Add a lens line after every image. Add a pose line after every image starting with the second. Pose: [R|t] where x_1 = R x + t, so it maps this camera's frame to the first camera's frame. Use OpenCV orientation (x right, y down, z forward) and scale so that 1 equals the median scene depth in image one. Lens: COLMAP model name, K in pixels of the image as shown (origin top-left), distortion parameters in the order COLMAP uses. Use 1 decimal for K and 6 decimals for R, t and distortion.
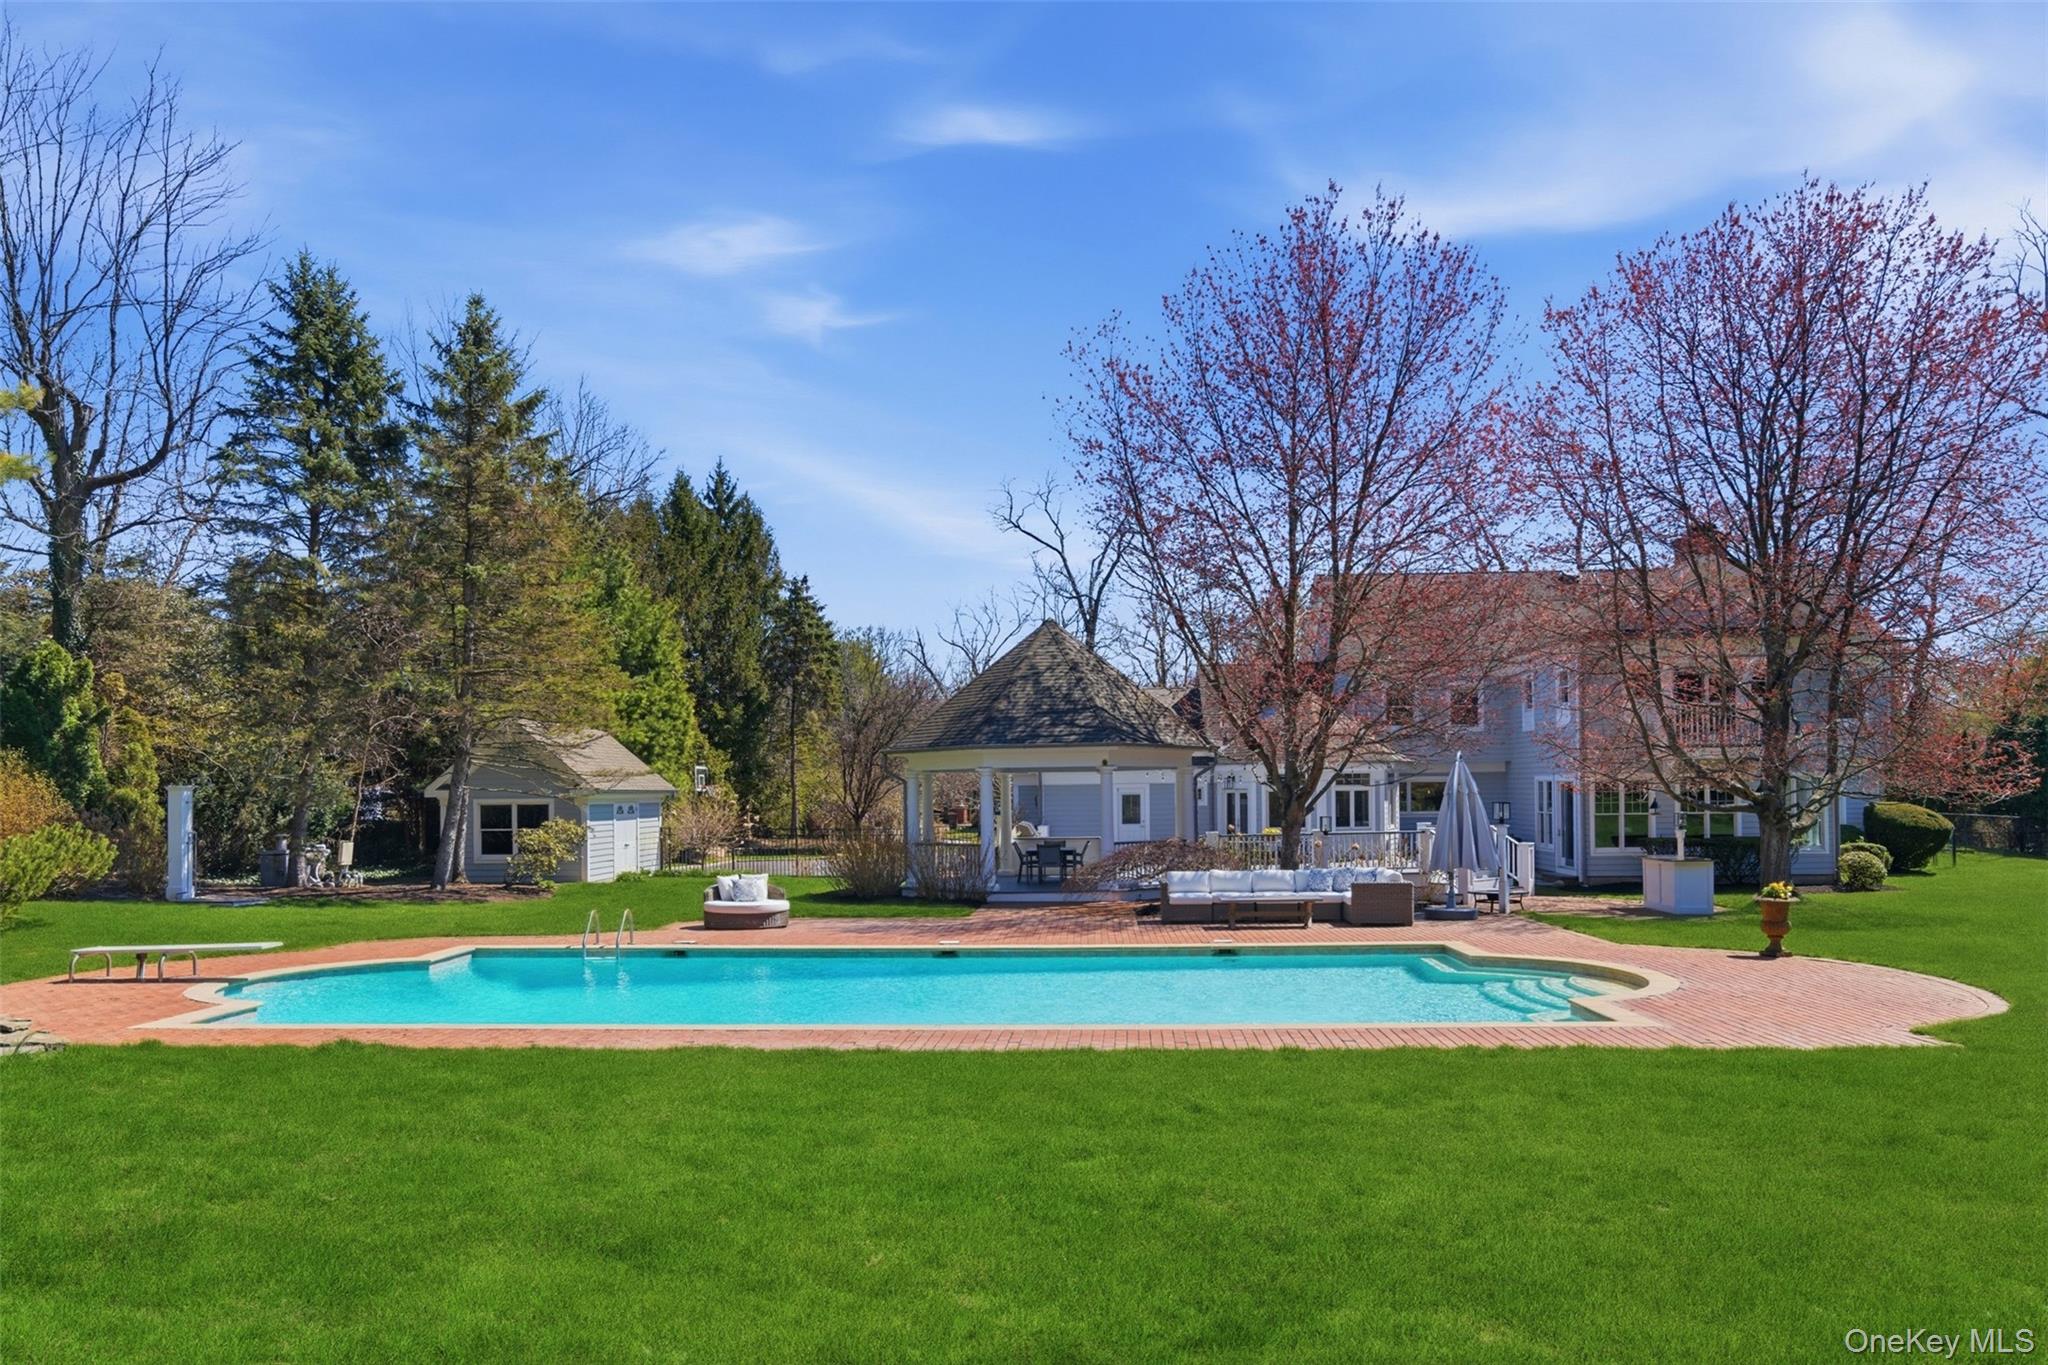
lens RADIAL K [[1520.1, 0, 1024.0], [0, 1520.1, 682.5], [0, 0, 1]] dist [0.001071, 0.000199]
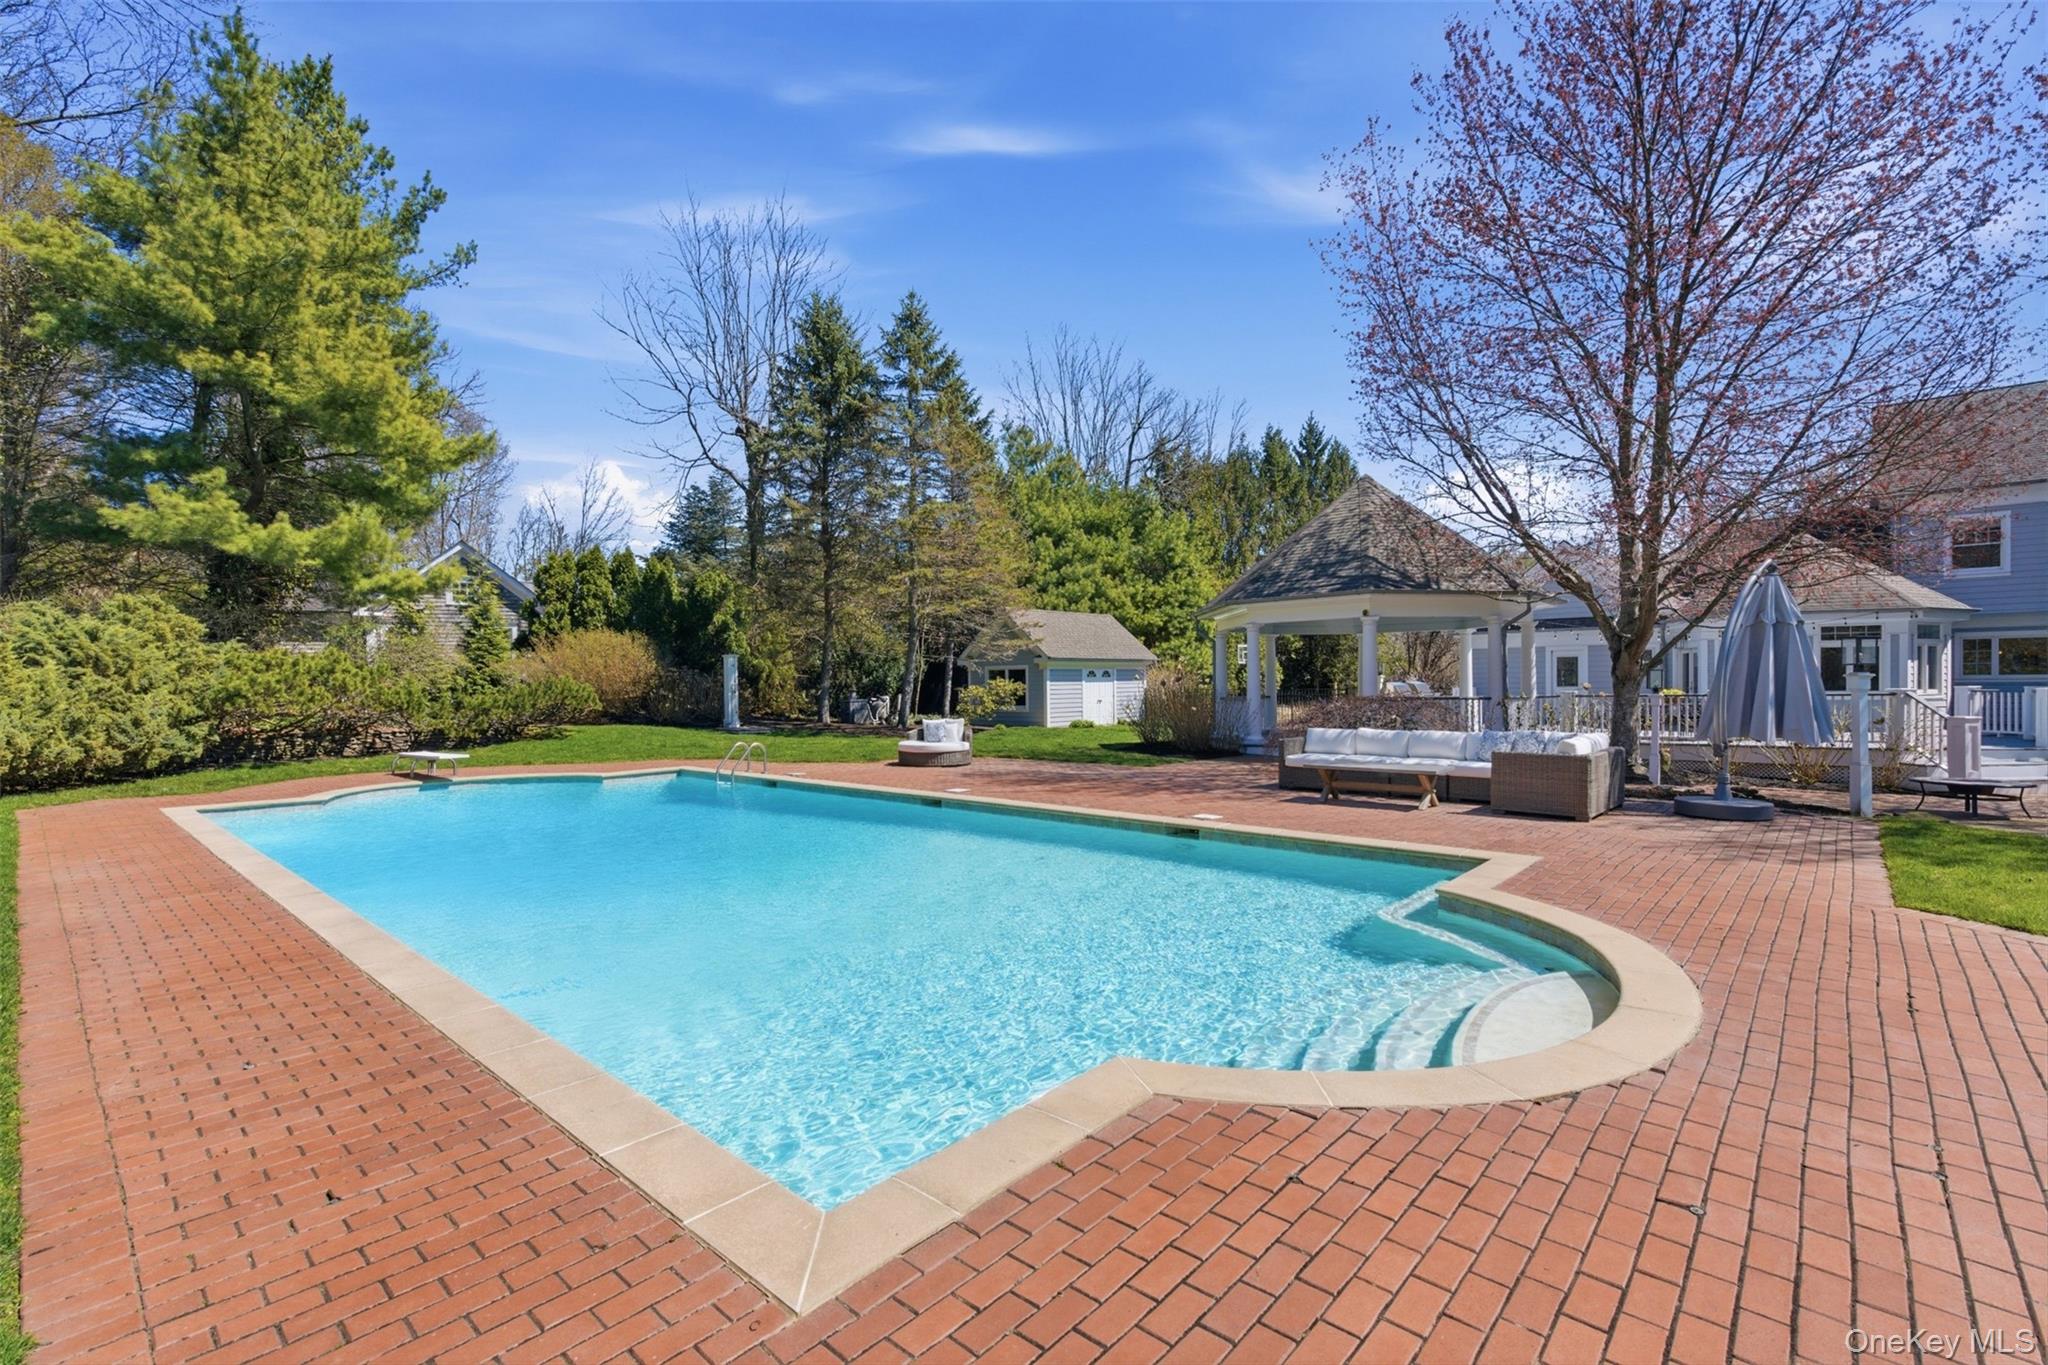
lens RADIAL K [[935.8, 0, 1024.0], [0, 935.8, 682.5], [0, 0, 1]] dist [-0.000692, -0.000242]
pose [[0.773359, -0.000253, -0.633968, 0.254302], [0.049668, 0.996950, 0.060191, 0.048965], [0.632020, -0.078037, 0.771013, 0.409929]]
